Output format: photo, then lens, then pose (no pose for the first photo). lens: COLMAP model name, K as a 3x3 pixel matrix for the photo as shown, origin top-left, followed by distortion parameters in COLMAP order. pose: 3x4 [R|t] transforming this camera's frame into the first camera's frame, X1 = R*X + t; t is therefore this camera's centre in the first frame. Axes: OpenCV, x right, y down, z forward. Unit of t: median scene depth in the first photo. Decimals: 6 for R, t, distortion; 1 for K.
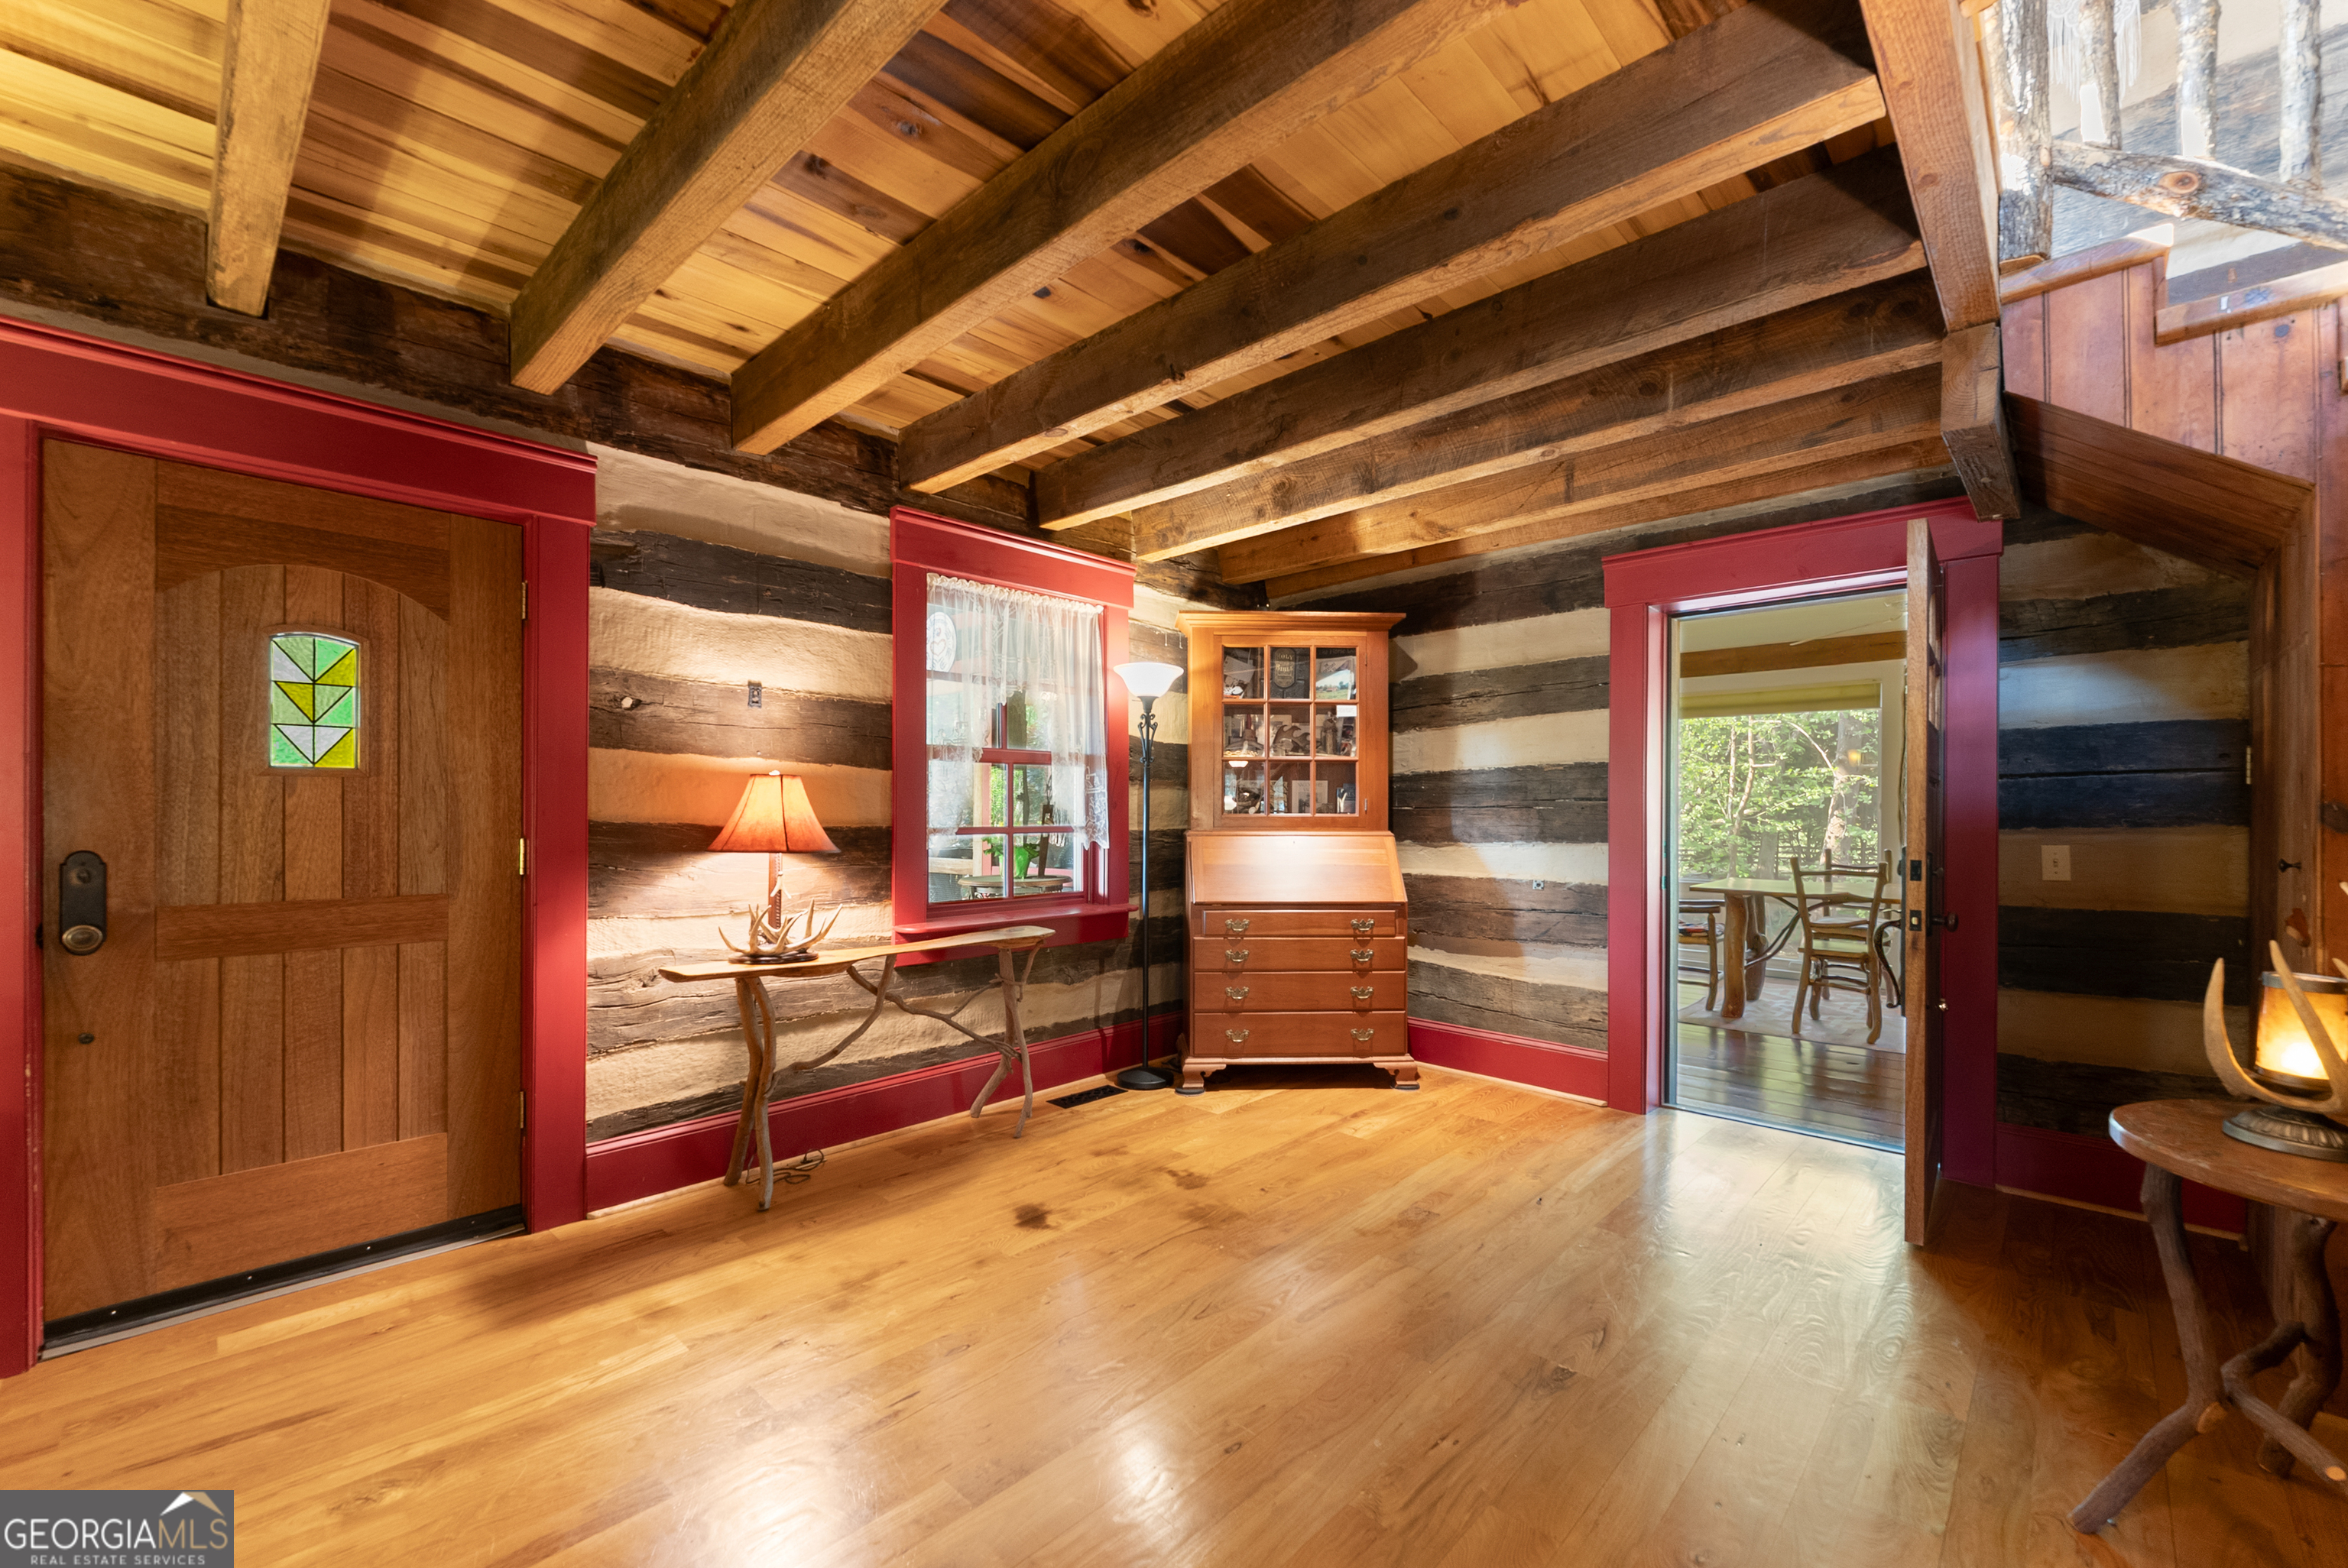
lens RADIAL K [[962.0, 0, 1170.1], [0, 962.0, 810.4], [0, 0, 1]] dist [-0.001561, -0.000253]
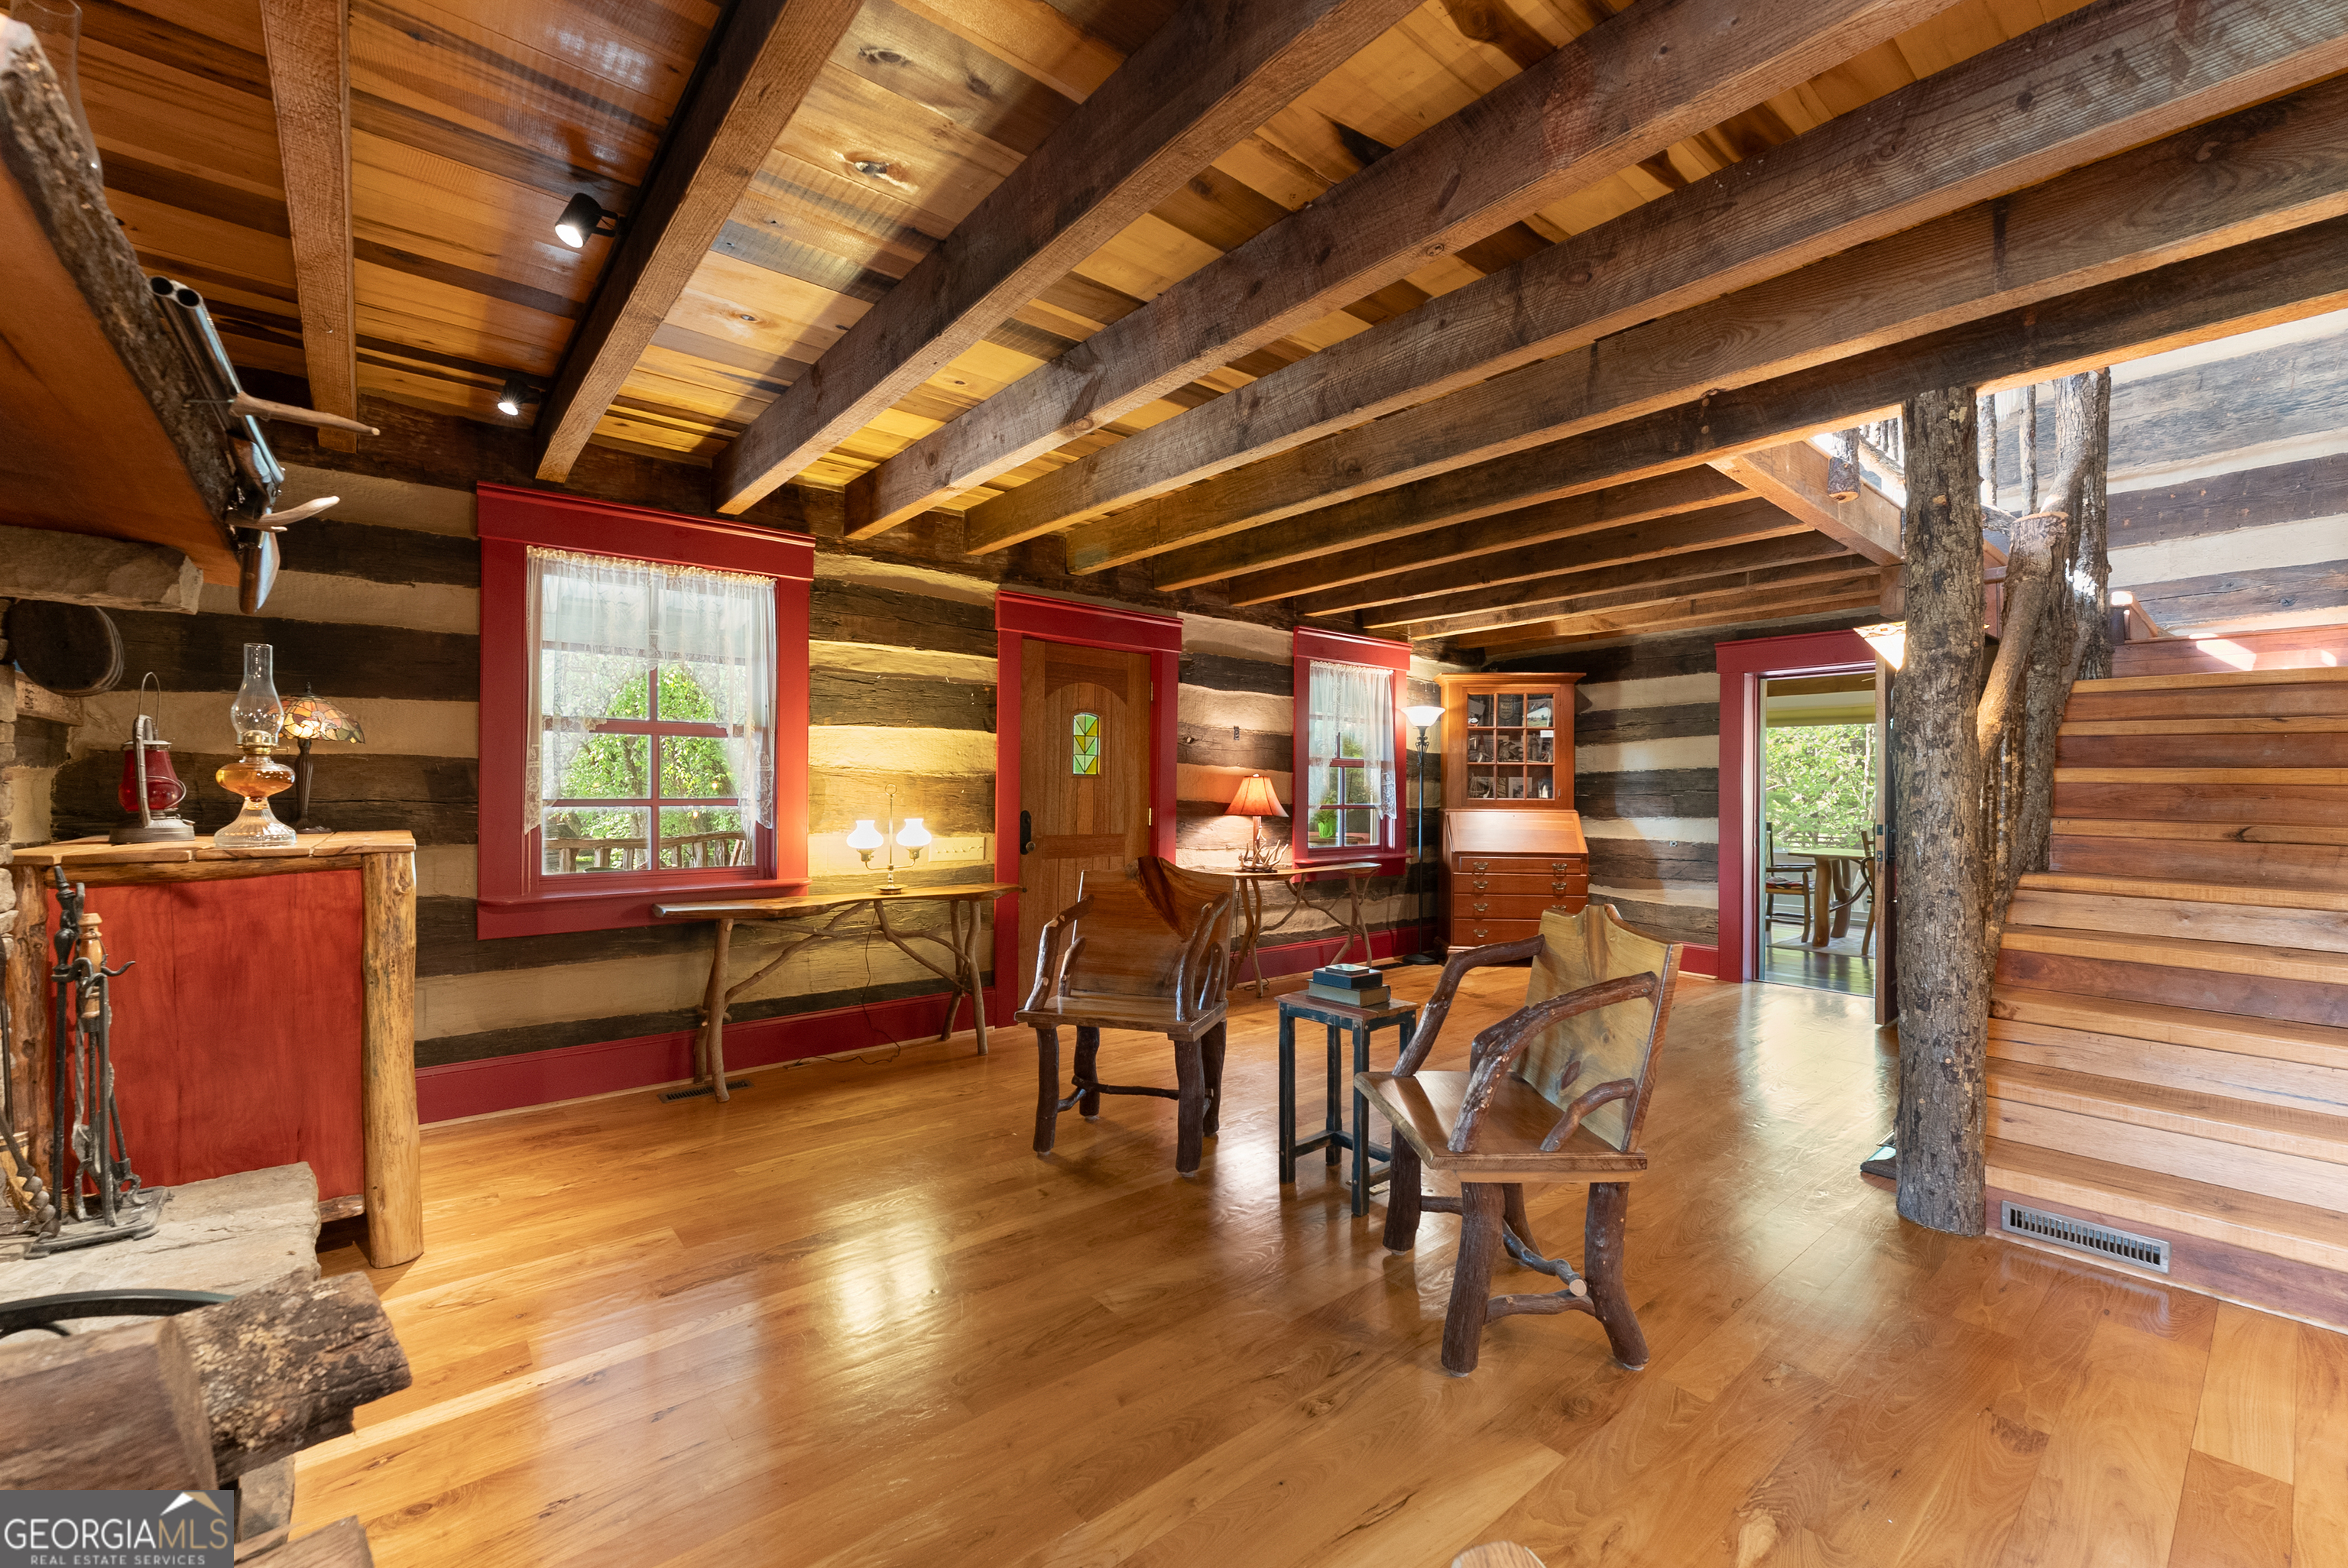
lens RADIAL K [[962.4, 0, 1174.0], [0, 962.4, 784.0], [0, 0, 1]] dist [-0.000117, 0.000564]
pose [[0.993459, 0.004879, -0.114085, -0.304354], [-0.006103, 0.999927, -0.010381, -0.000286], [0.114026, 0.011009, 0.993417, -0.801342]]
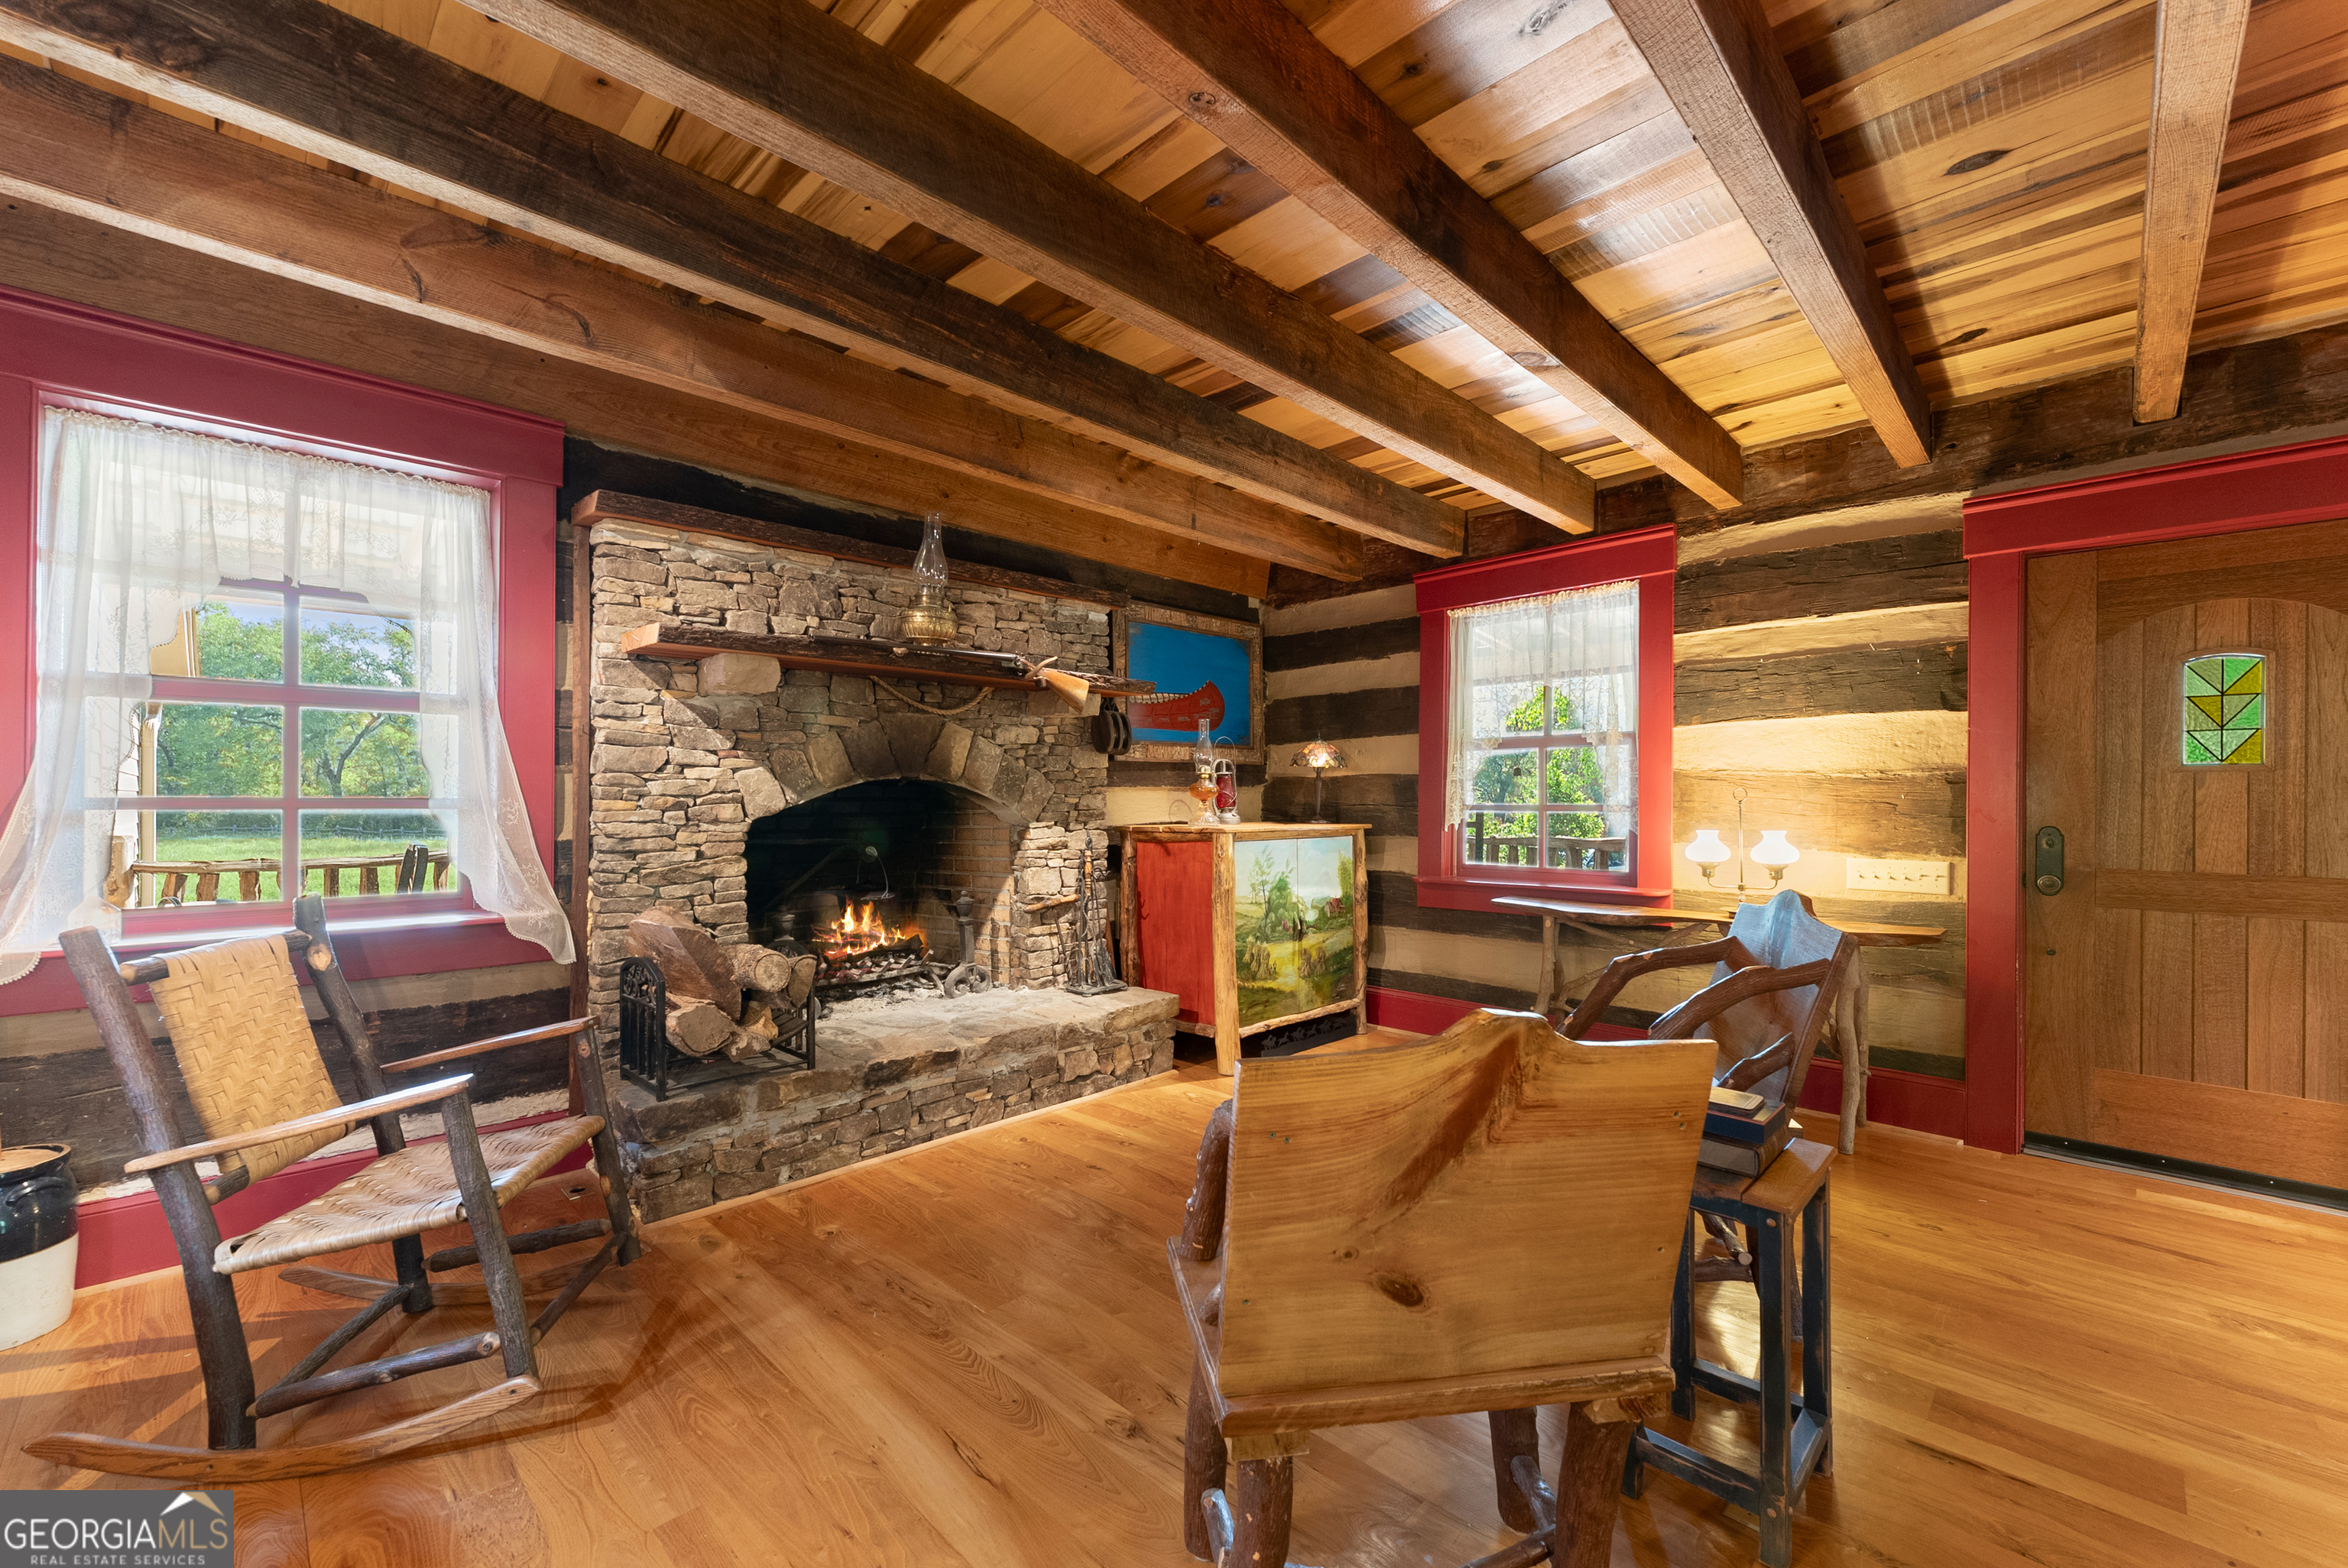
lens RADIAL K [[942.9, 0, 1185.5], [0, 942.9, 798.2], [0, 0, 1]] dist [0.000020, -0.000207]
pose [[-0.017032, -0.001372, -0.999854, 0.223129], [-0.006122, 0.999980, -0.001268, 0.005266], [0.999836, 0.006099, -0.017040, -0.199452]]
